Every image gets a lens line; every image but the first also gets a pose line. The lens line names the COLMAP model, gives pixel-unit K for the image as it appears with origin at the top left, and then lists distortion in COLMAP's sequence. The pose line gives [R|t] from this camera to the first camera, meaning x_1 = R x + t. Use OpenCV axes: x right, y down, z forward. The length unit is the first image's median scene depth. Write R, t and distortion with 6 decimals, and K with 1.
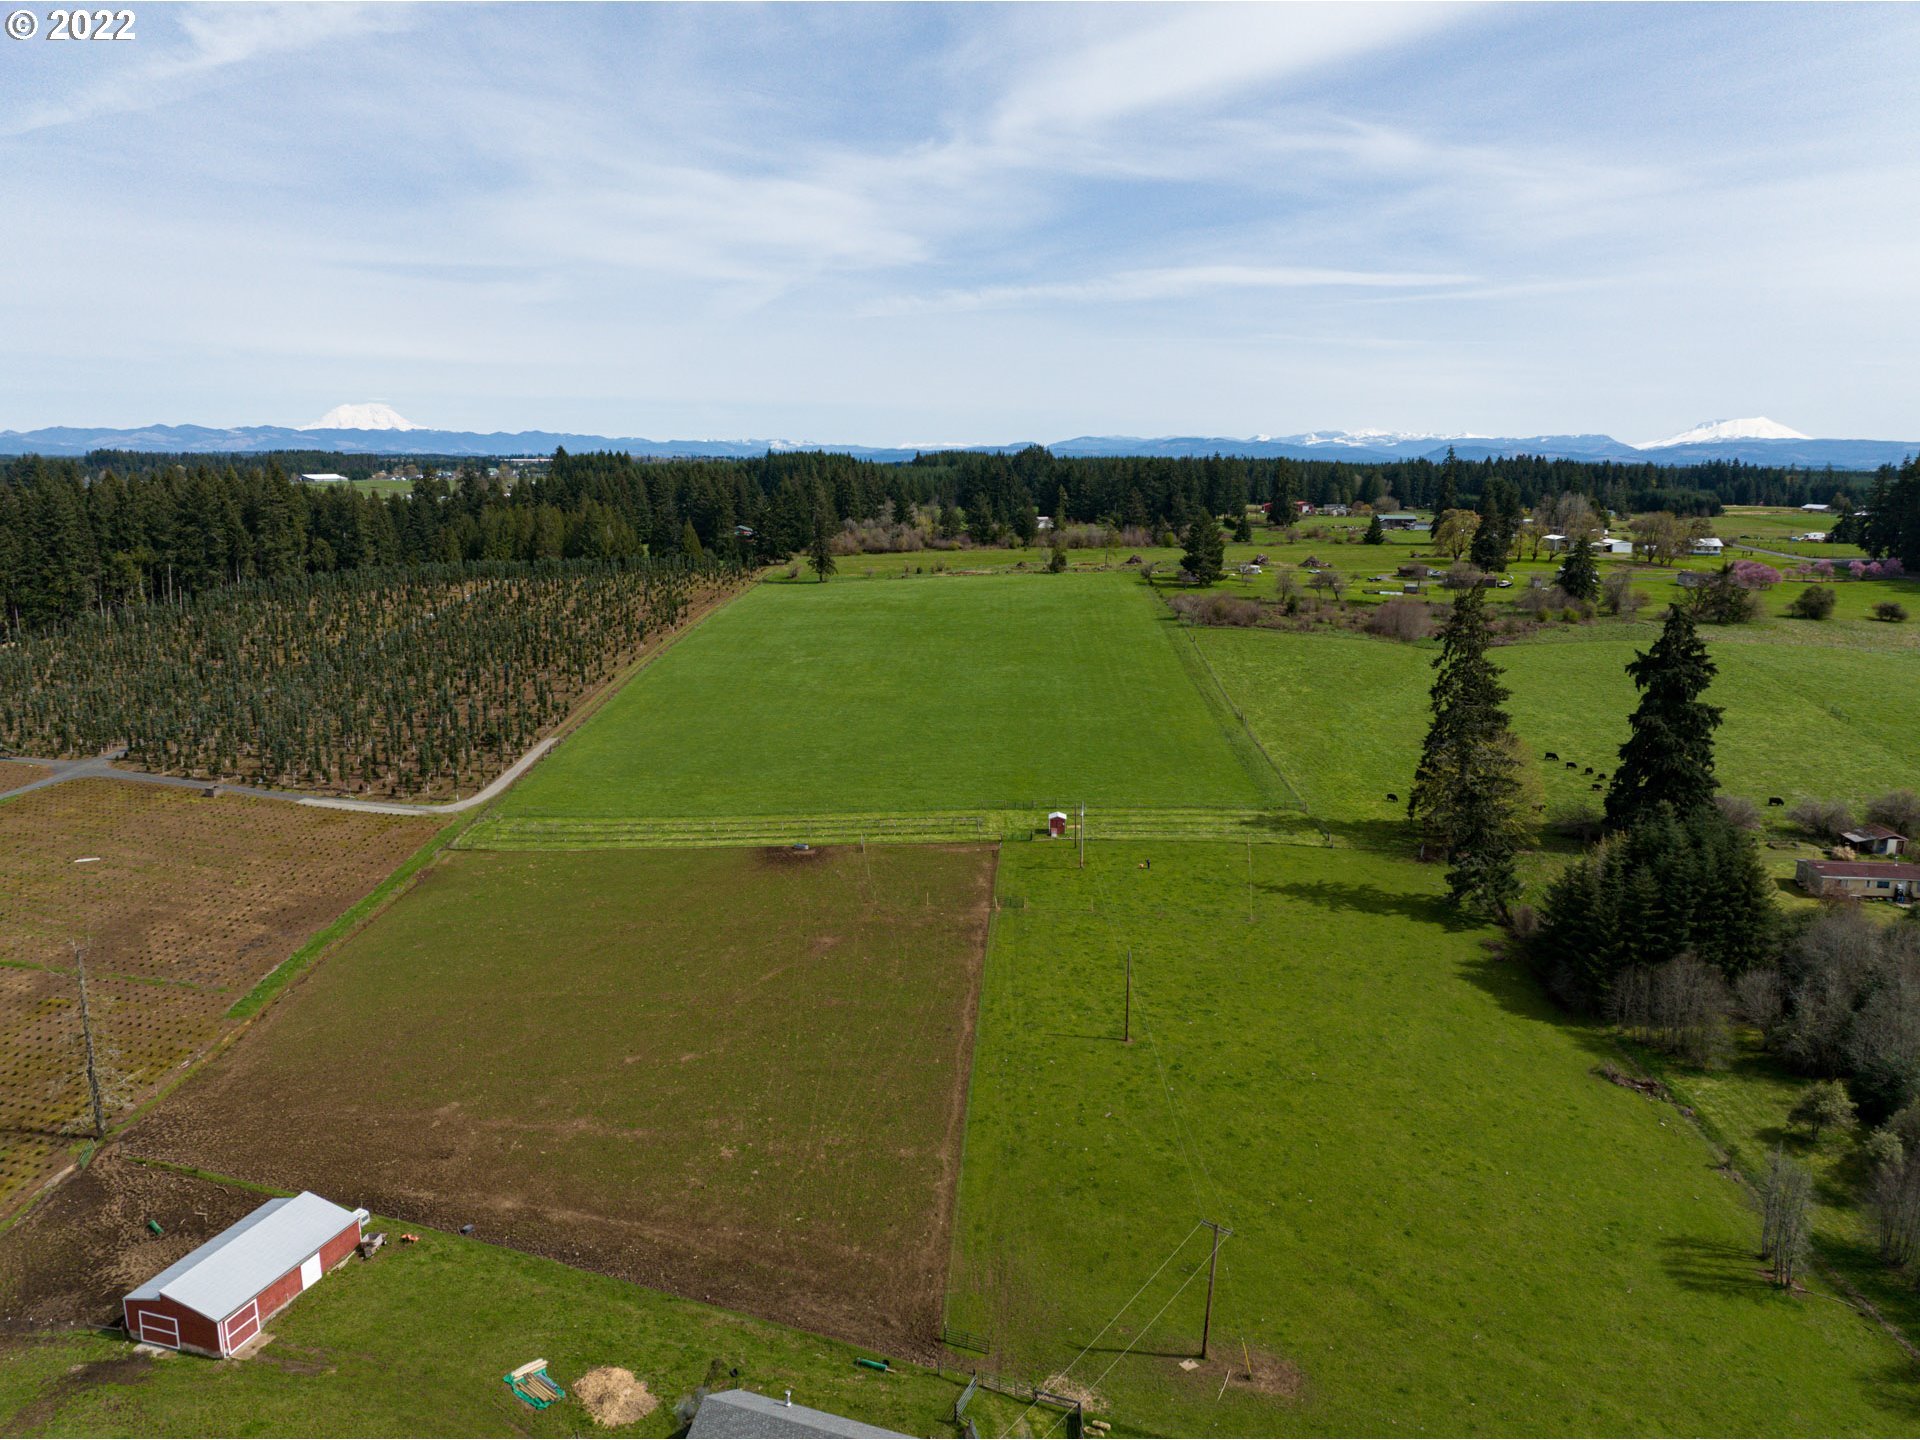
lens RADIAL K [[1355.0, 0, 960.0], [0, 1355.0, 720.0], [0, 0, 1]] dist [-0.040759, 0.004949]
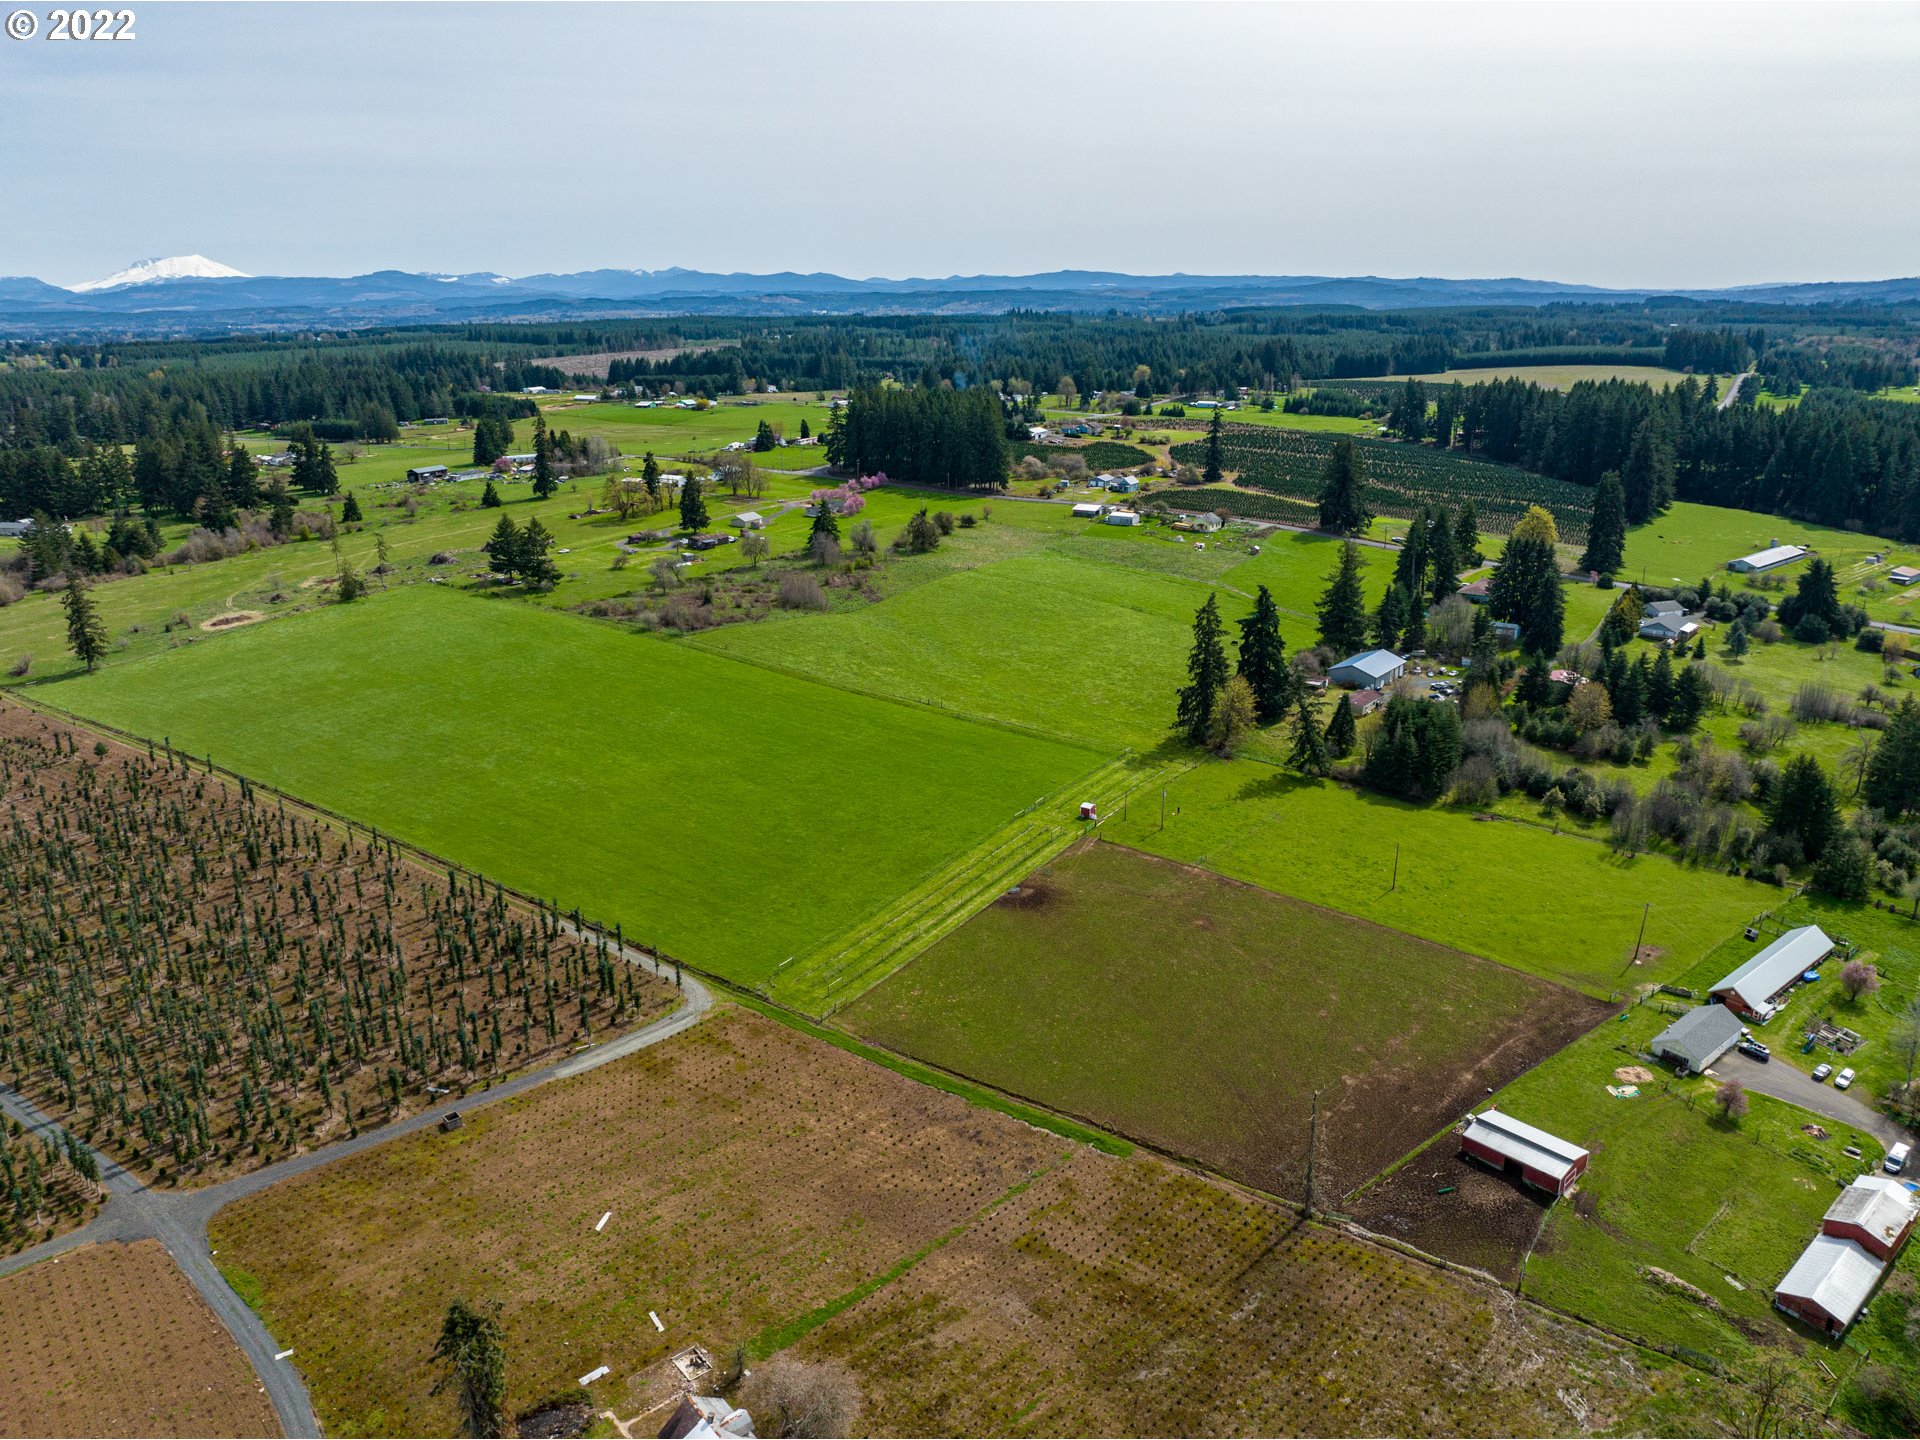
lens RADIAL K [[1355.0, 0, 960.0], [0, 1355.0, 720.0], [0, 0, 1]] dist [-0.040759, 0.004949]
pose [[0.510070, -0.274602, 0.815121, -1.329764], [0.179025, 0.960808, 0.211655, -0.400810], [-0.841296, 0.037968, 0.539240, 0.374088]]
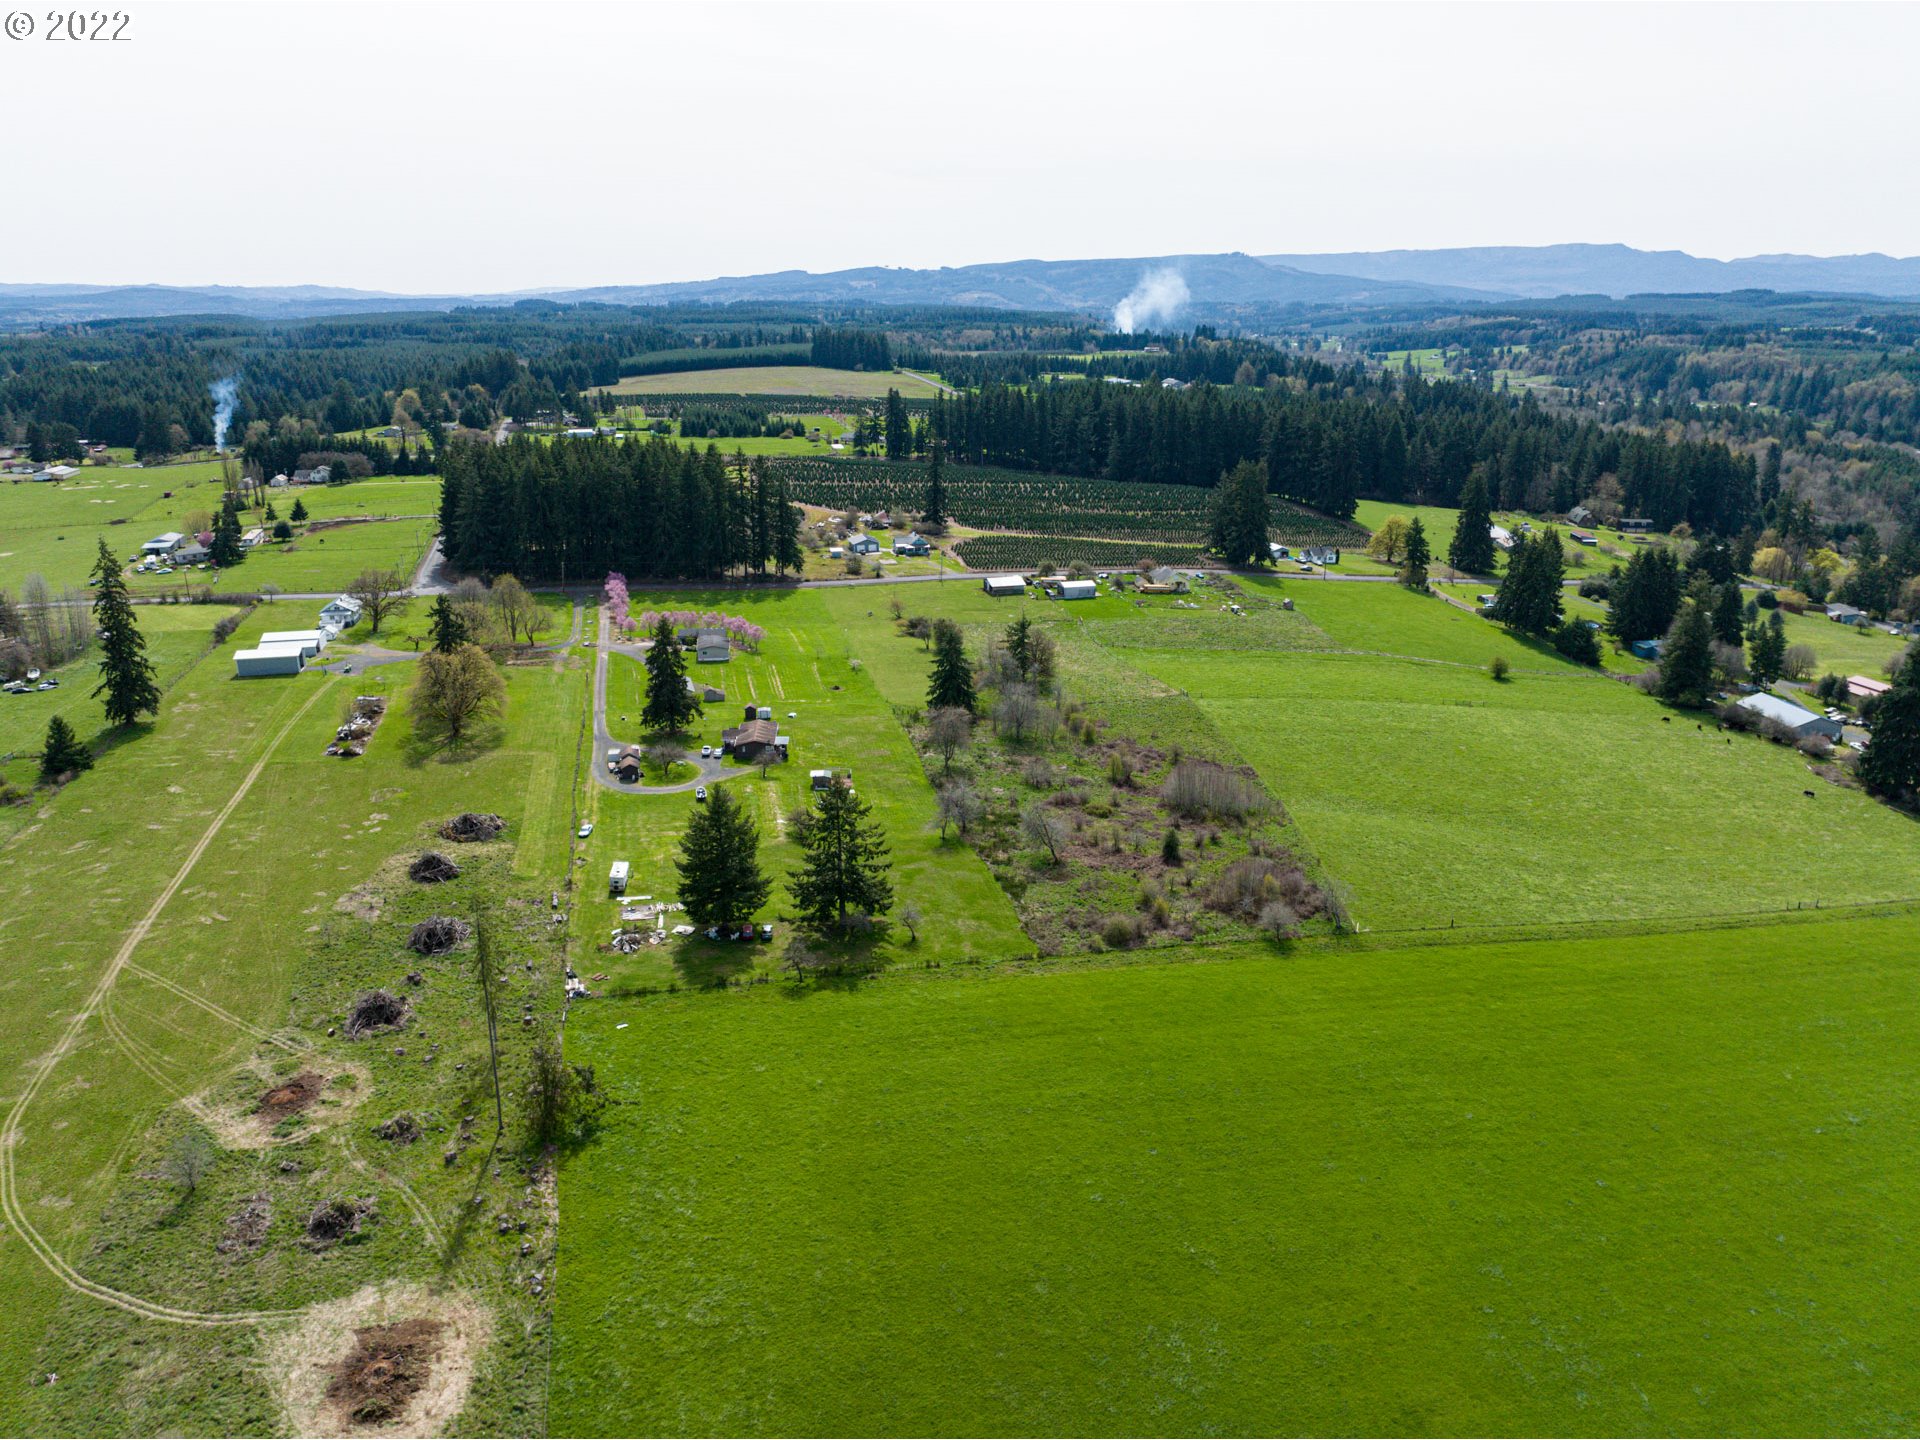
lens RADIAL K [[1355.0, 0, 960.0], [0, 1355.0, 720.0], [0, 0, 1]] dist [-0.040759, 0.004949]
pose [[-0.283446, -0.299300, 0.911086, -0.611835], [0.180234, 0.916494, 0.357149, -0.805694], [-0.941899, 0.265441, -0.205833, 2.530892]]
